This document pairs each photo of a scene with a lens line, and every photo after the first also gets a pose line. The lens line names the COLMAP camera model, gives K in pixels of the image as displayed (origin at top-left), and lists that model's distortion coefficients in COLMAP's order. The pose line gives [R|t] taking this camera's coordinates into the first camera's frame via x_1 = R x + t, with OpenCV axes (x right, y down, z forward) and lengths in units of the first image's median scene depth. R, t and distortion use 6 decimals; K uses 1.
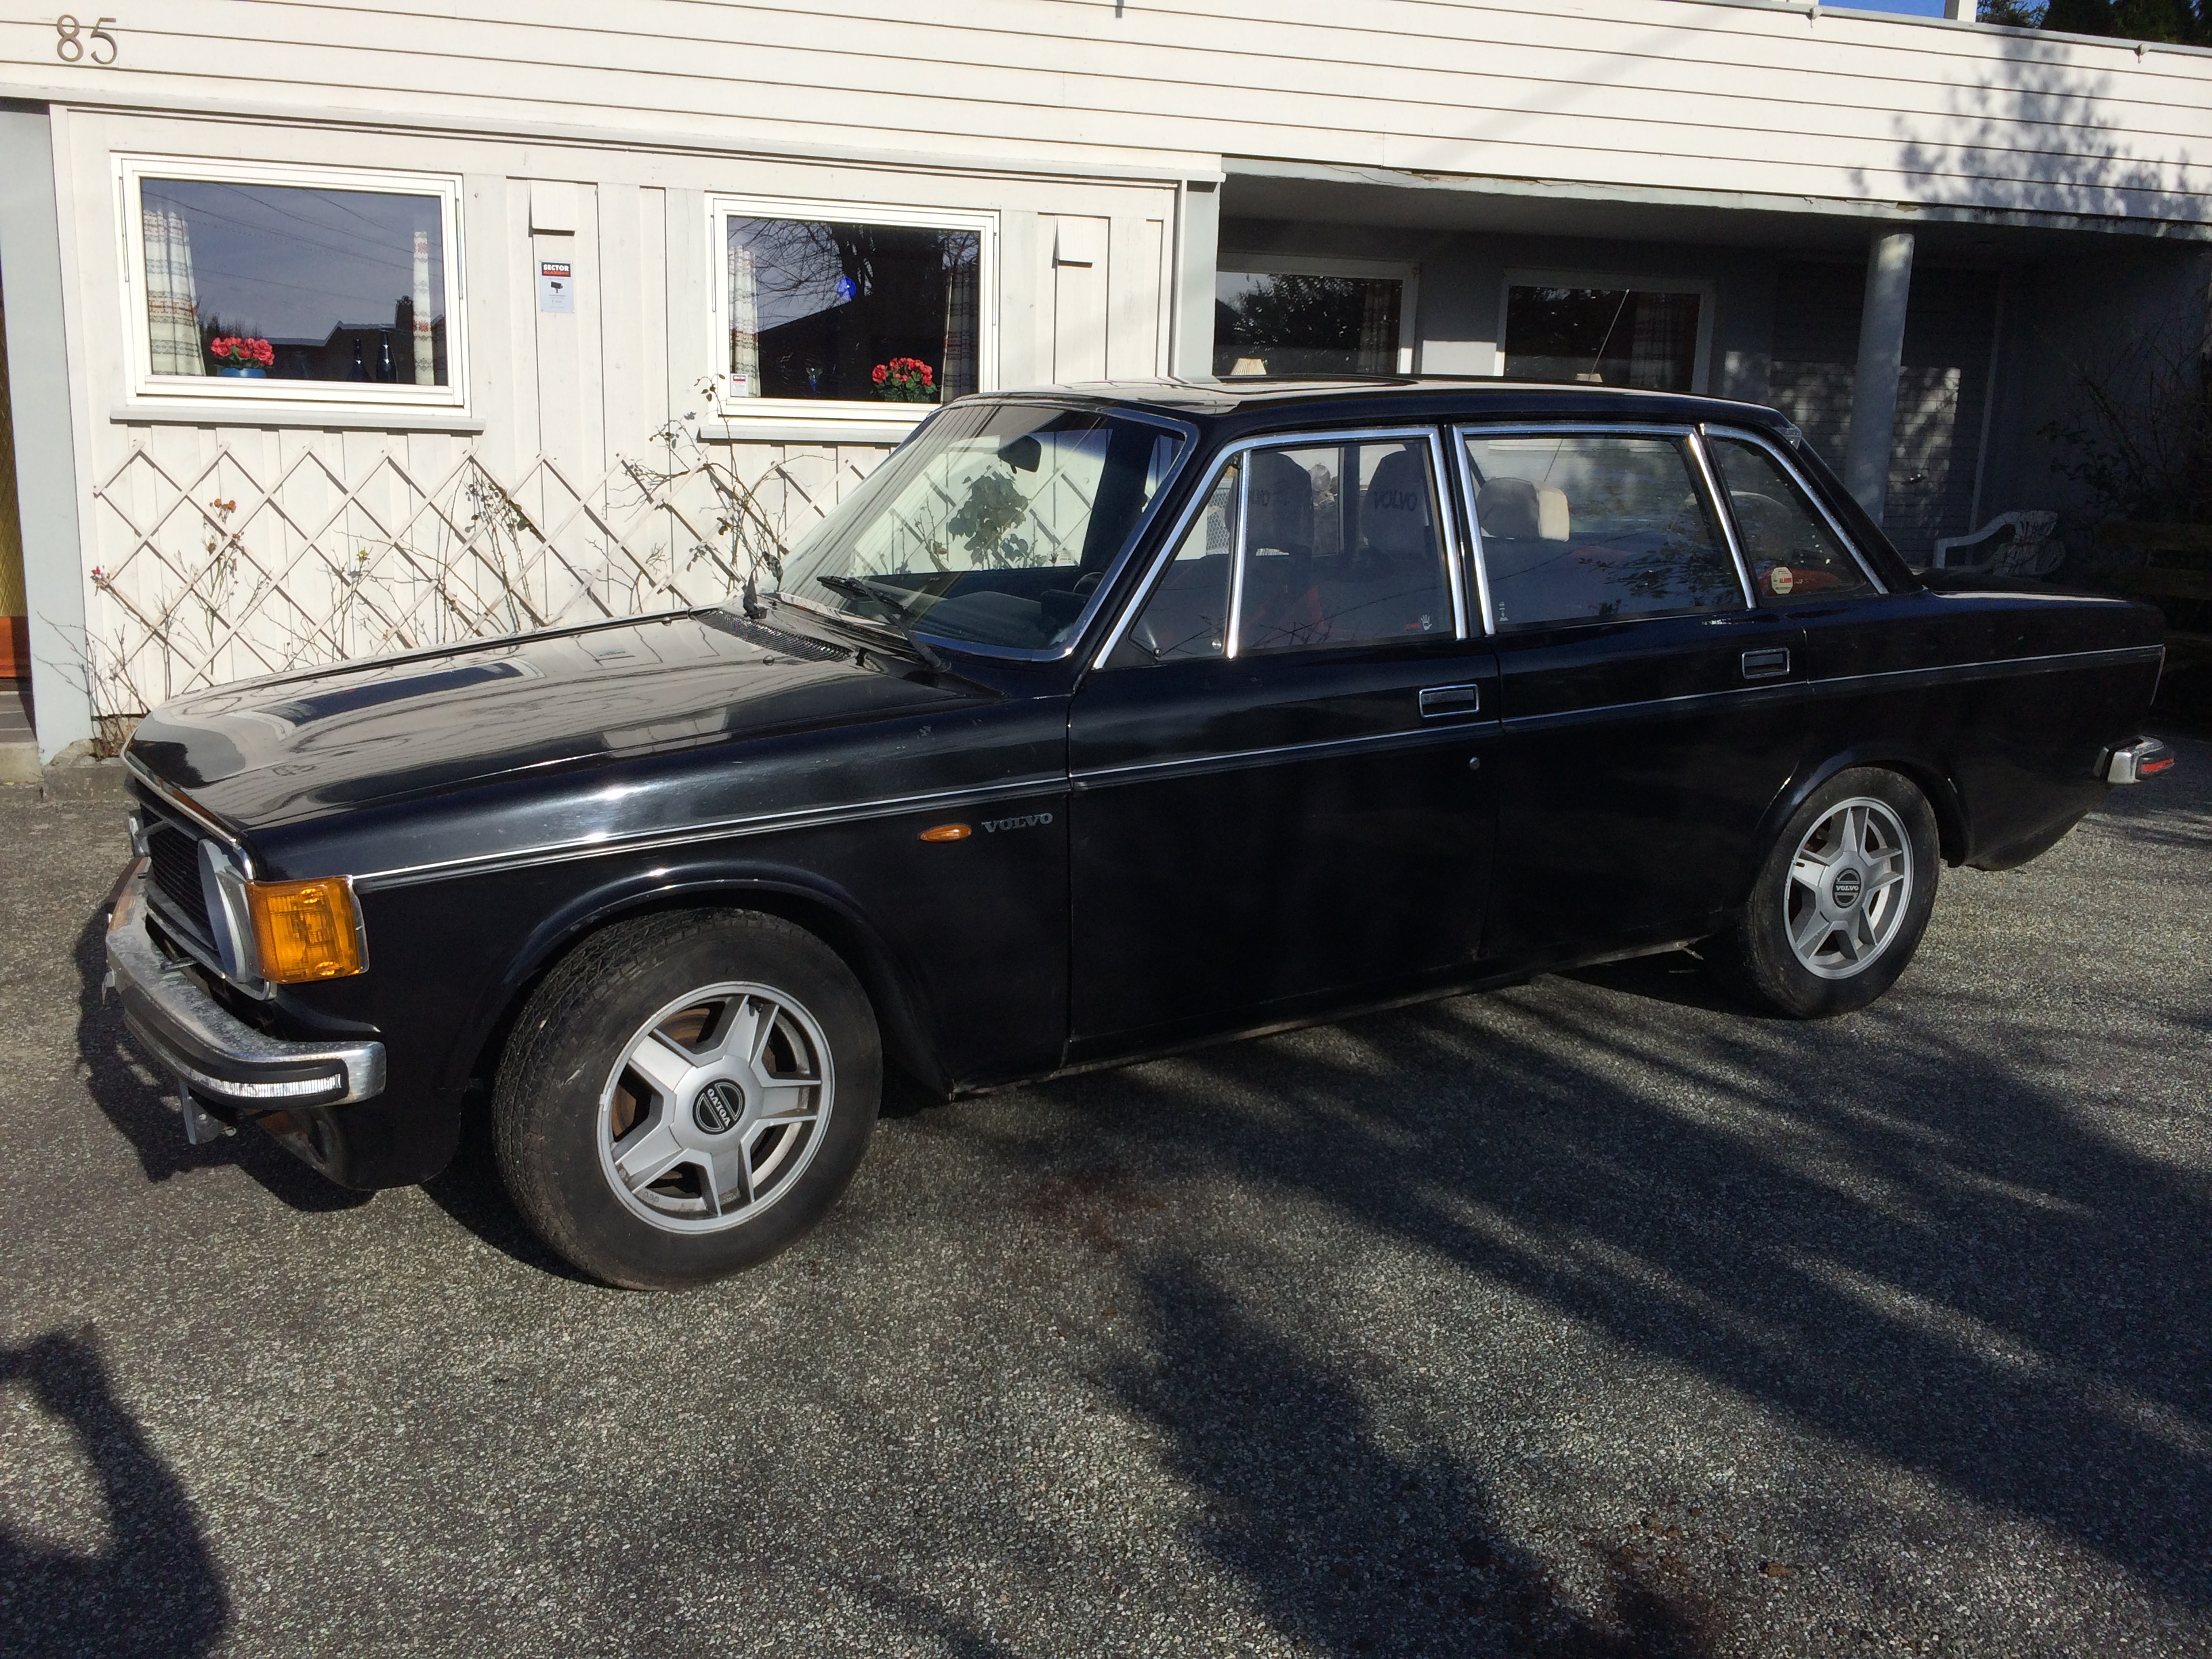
lens RADIAL K [[1877.3, 0, 1108.3], [0, 1877.3, 833.7], [0, 0, 1]] dist [0.096146, -0.124899]
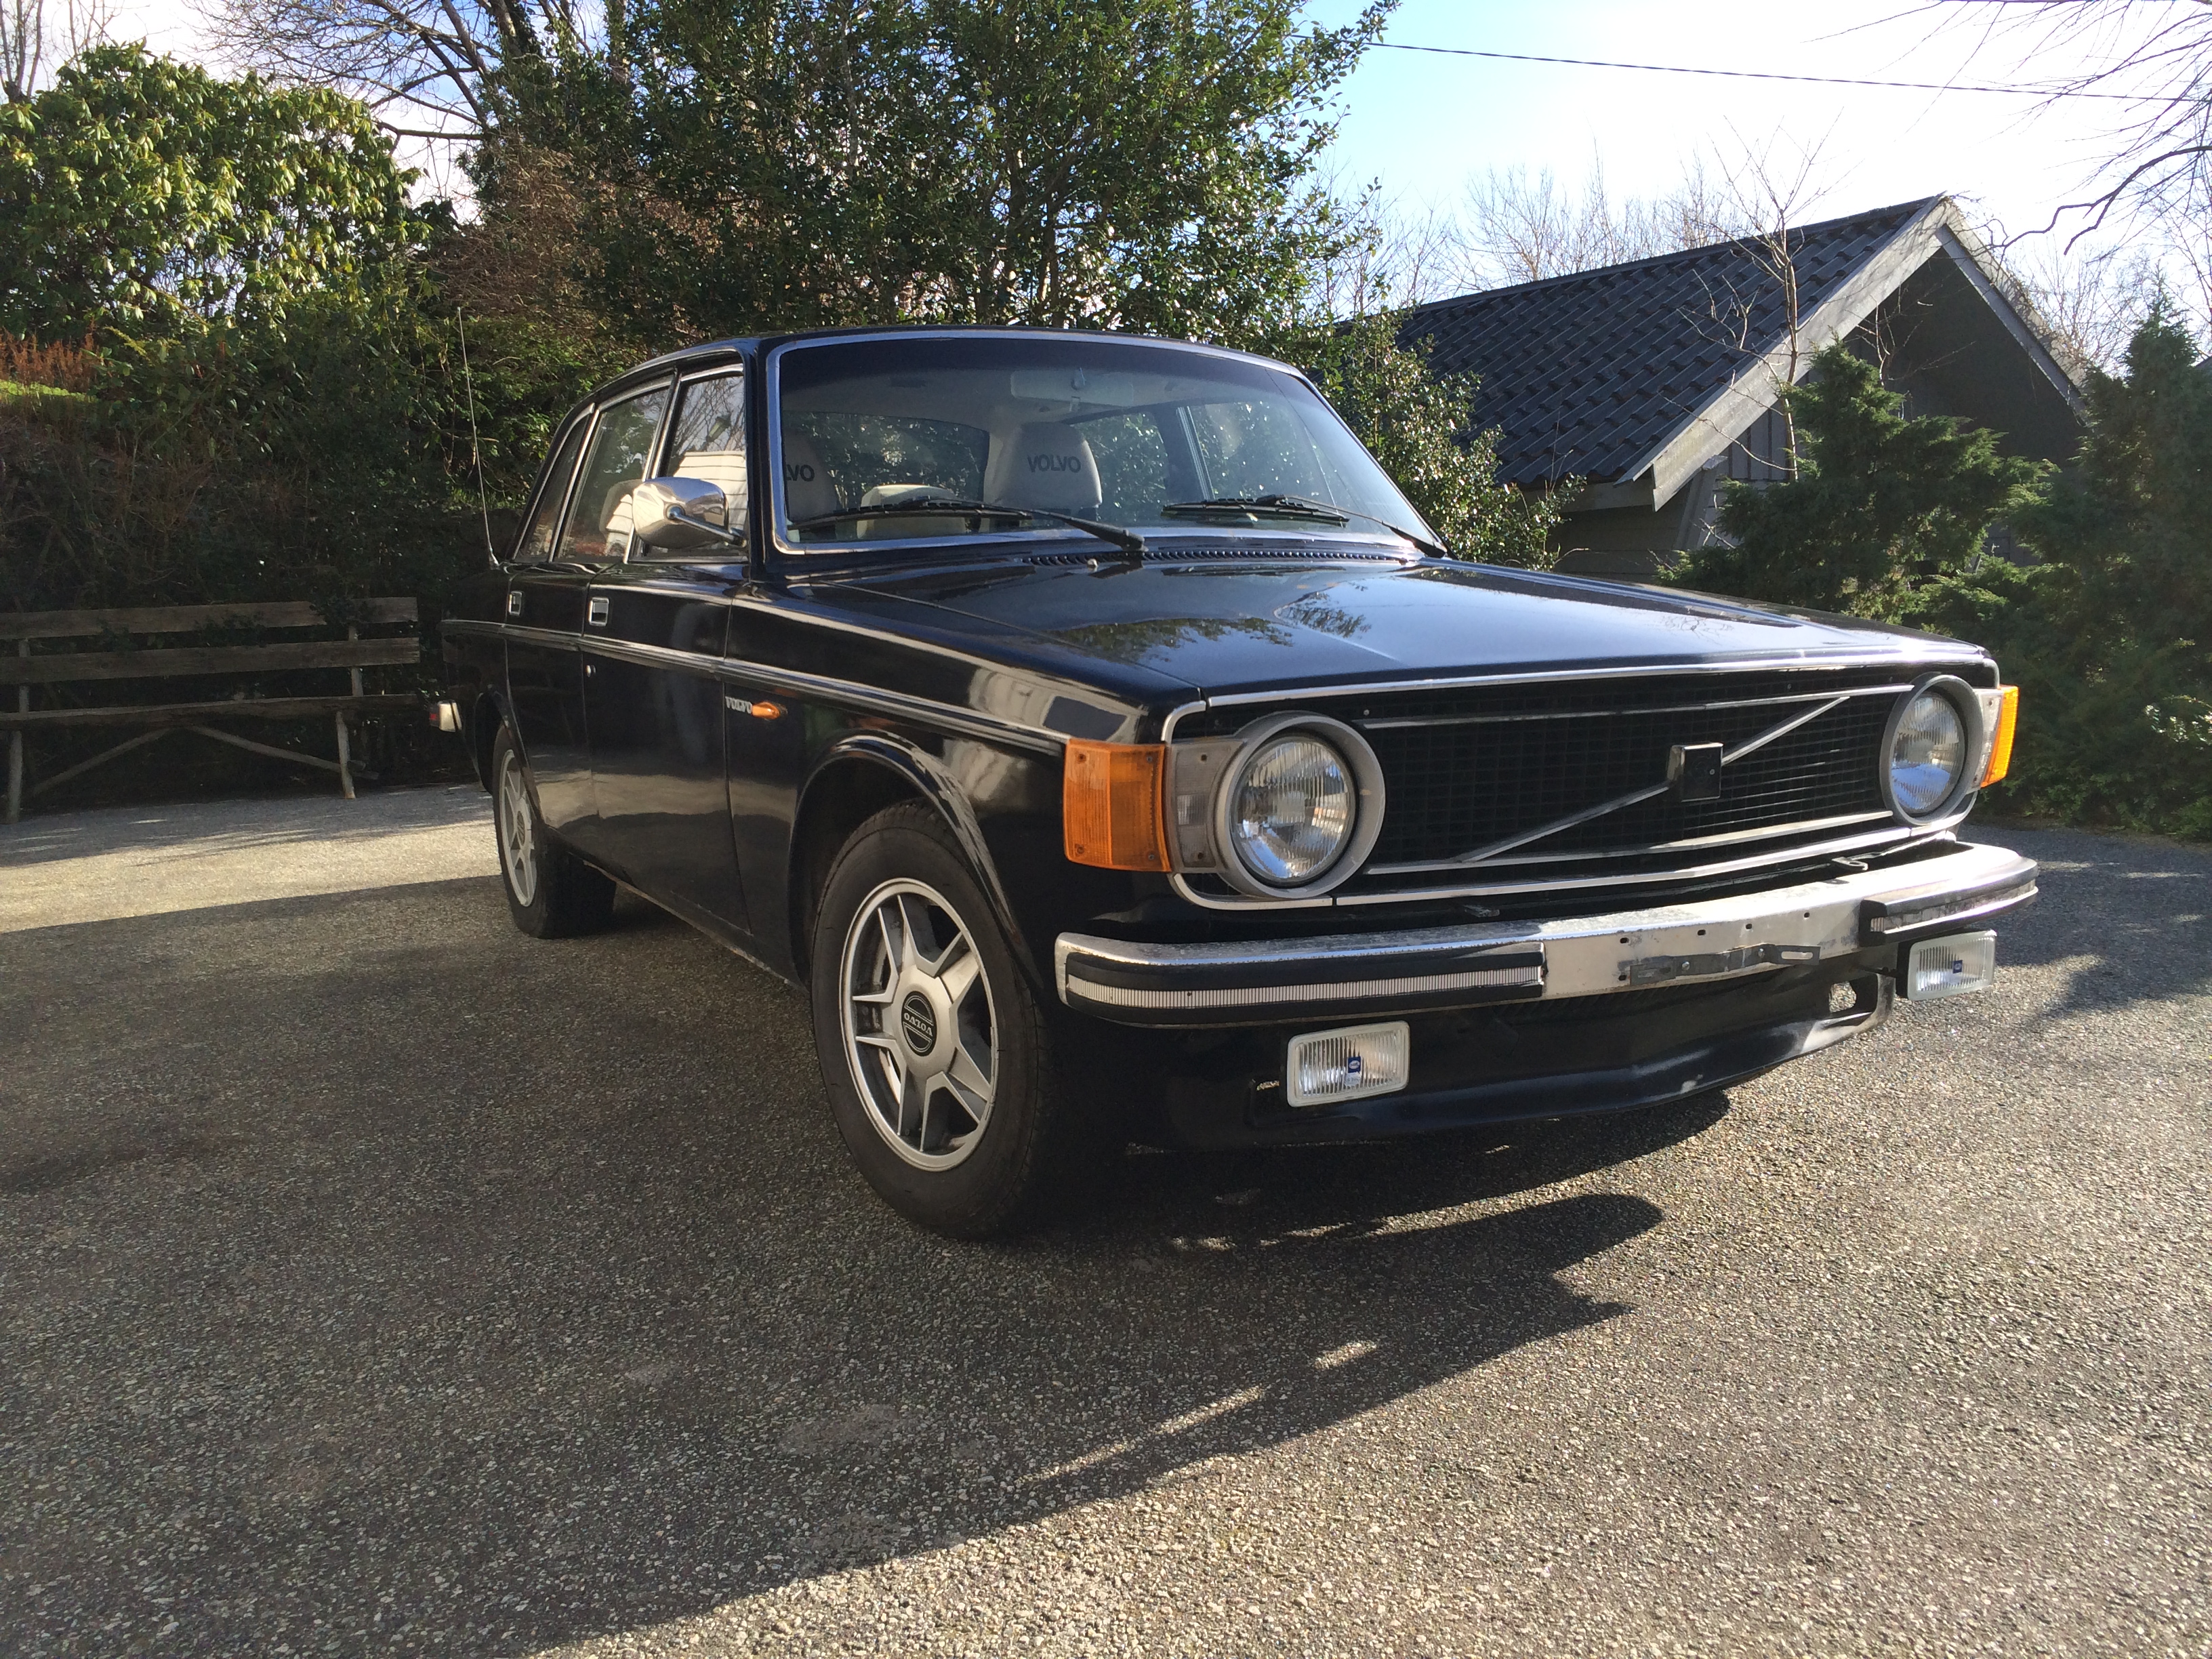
lens RADIAL K [[1880.8, 0, 1112.4], [0, 1880.8, 829.3], [0, 0, 1]] dist [0.086686, -0.120102]
pose [[-0.008386, -0.136996, 0.990536, -0.551411], [0.245897, 0.959872, 0.134837, -0.058937], [-0.969260, 0.244701, 0.025637, 0.537869]]
